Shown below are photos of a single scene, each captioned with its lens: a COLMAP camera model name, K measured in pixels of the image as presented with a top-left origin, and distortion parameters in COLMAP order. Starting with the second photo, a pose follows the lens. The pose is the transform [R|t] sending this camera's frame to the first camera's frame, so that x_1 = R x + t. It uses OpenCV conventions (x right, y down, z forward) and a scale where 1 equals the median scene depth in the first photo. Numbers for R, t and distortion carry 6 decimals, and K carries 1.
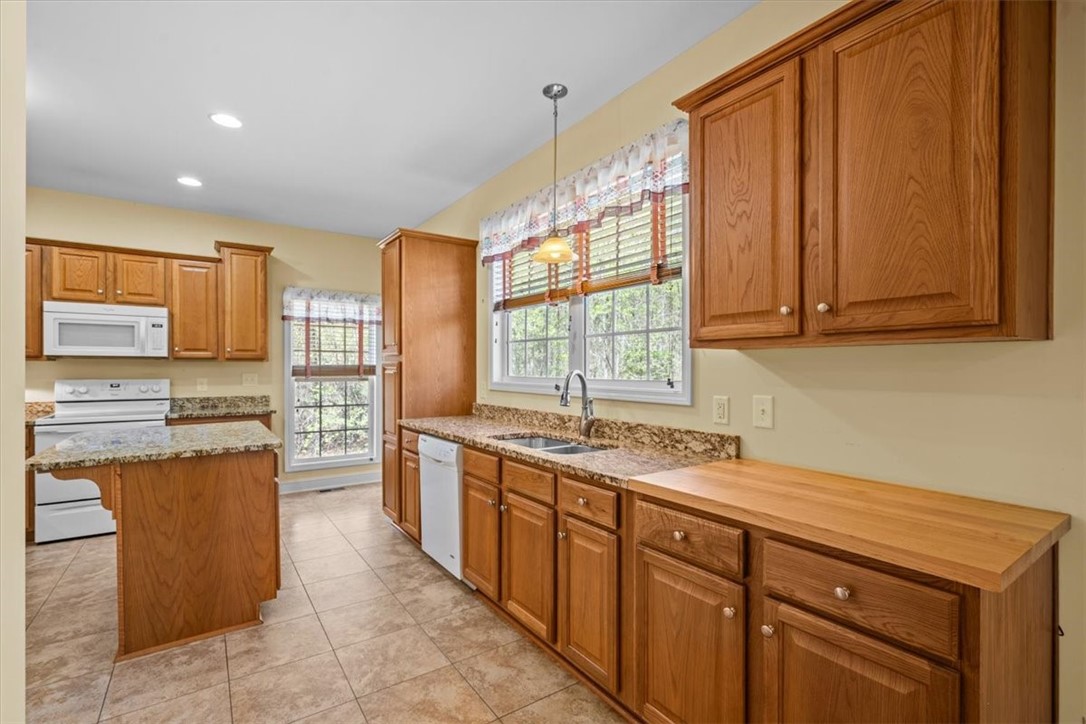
lens RADIAL K [[490.5, 0, 540.6], [0, 490.5, 367.5], [0, 0, 1]] dist [-0.006230, 0.002161]
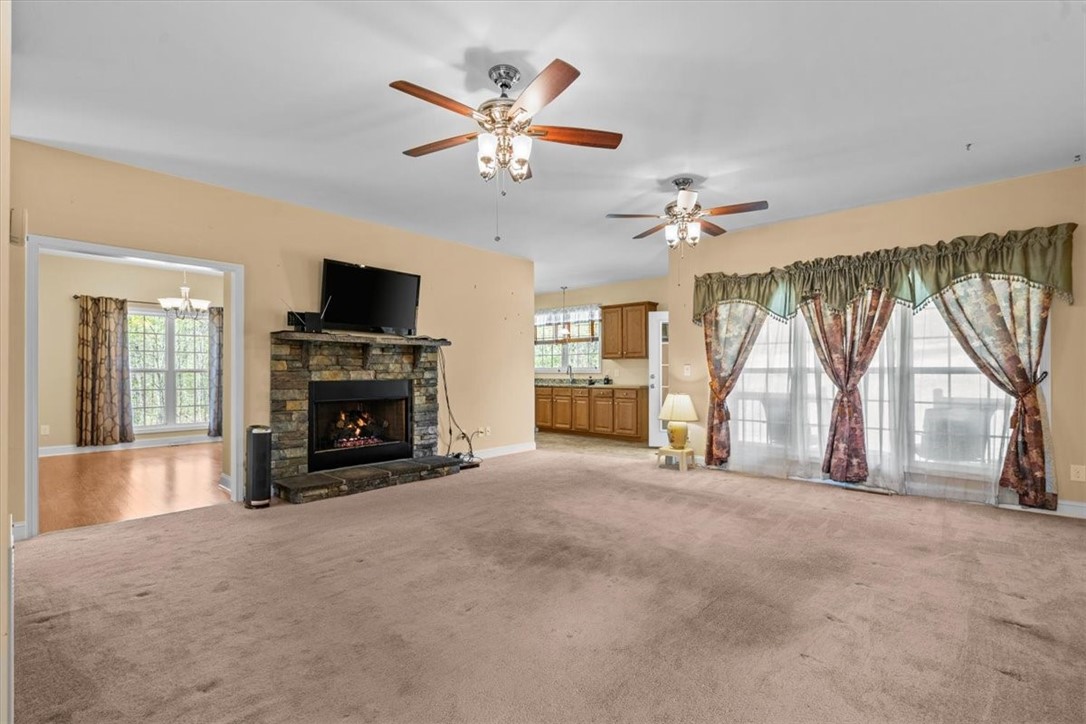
lens RADIAL K [[490.5, 0, 539.6], [0, 490.5, 366.8], [0, 0, 1]] dist [-0.006230, 0.002161]
pose [[0.972123, 0.001370, 0.234469, -0.634112], [0.001753, 0.999912, -0.013113, 0.042623], [-0.234467, 0.013158, 0.972035, -1.572407]]
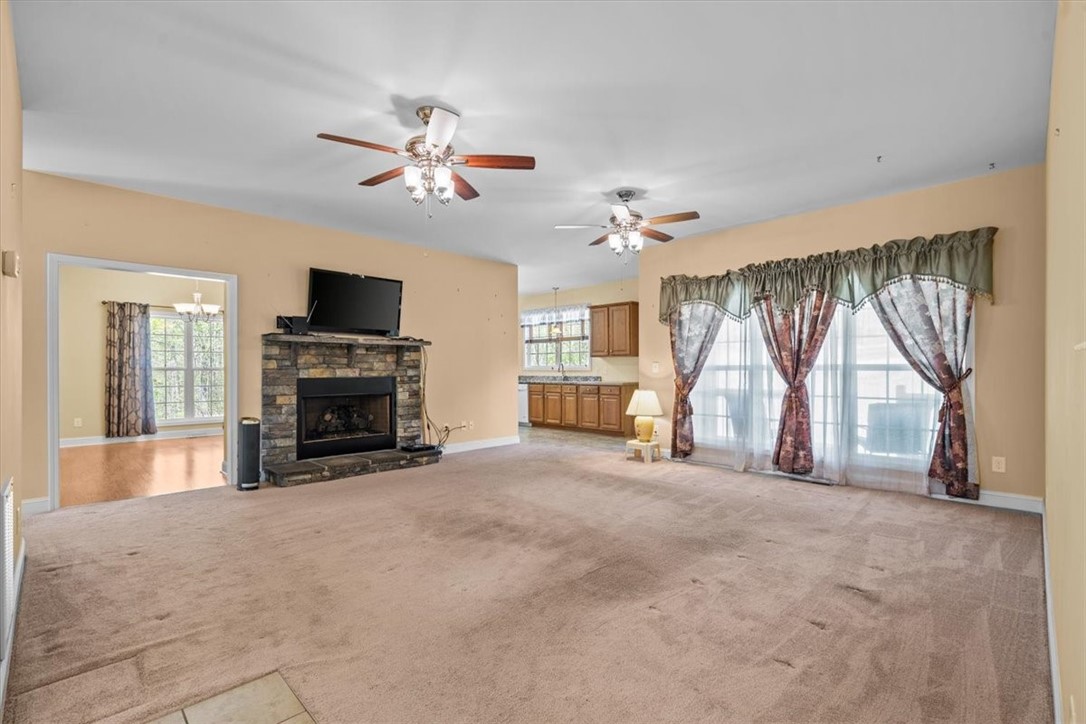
lens RADIAL K [[490.5, 0, 539.2], [0, 490.5, 365.8], [0, 0, 1]] dist [-0.006230, 0.002161]
pose [[0.982956, -0.001671, 0.183833, -0.502190], [0.003595, 0.999942, -0.010129, 0.043326], [-0.183806, 0.010617, 0.982905, -1.703367]]
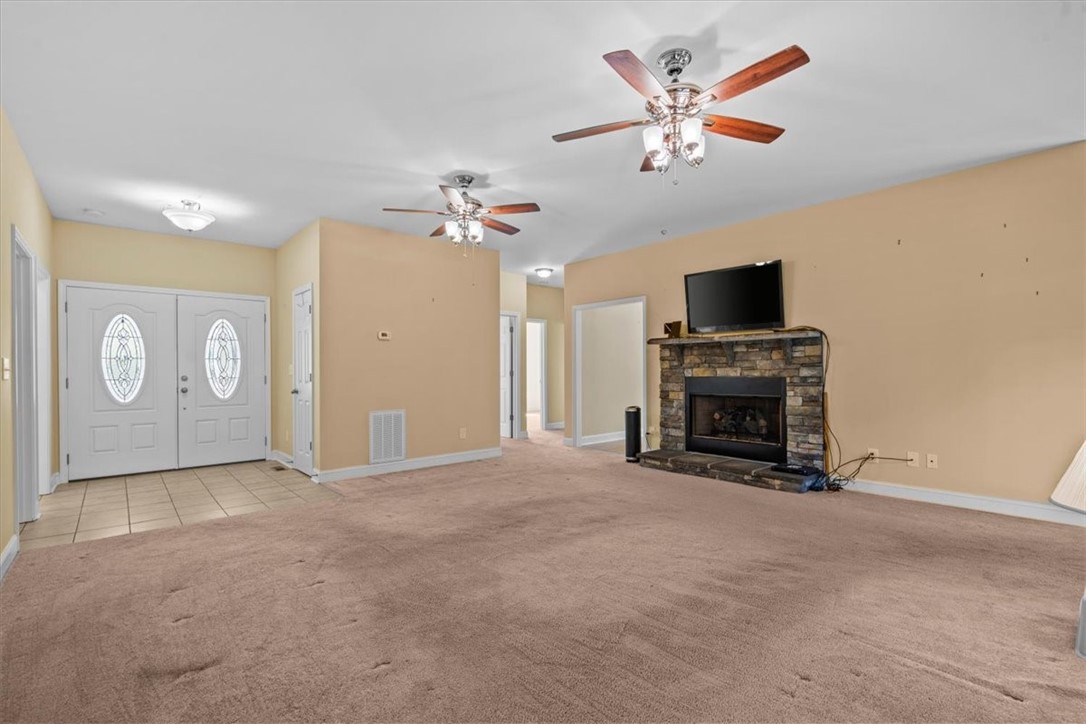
lens RADIAL K [[490.5, 0, 541.9], [0, 490.5, 368.9], [0, 0, 1]] dist [-0.006230, 0.002161]
pose [[0.127323, -0.003527, -0.991855, 0.491502], [0.003346, 0.999990, -0.003127, 0.040695], [0.991856, -0.002920, 0.127333, -0.900738]]
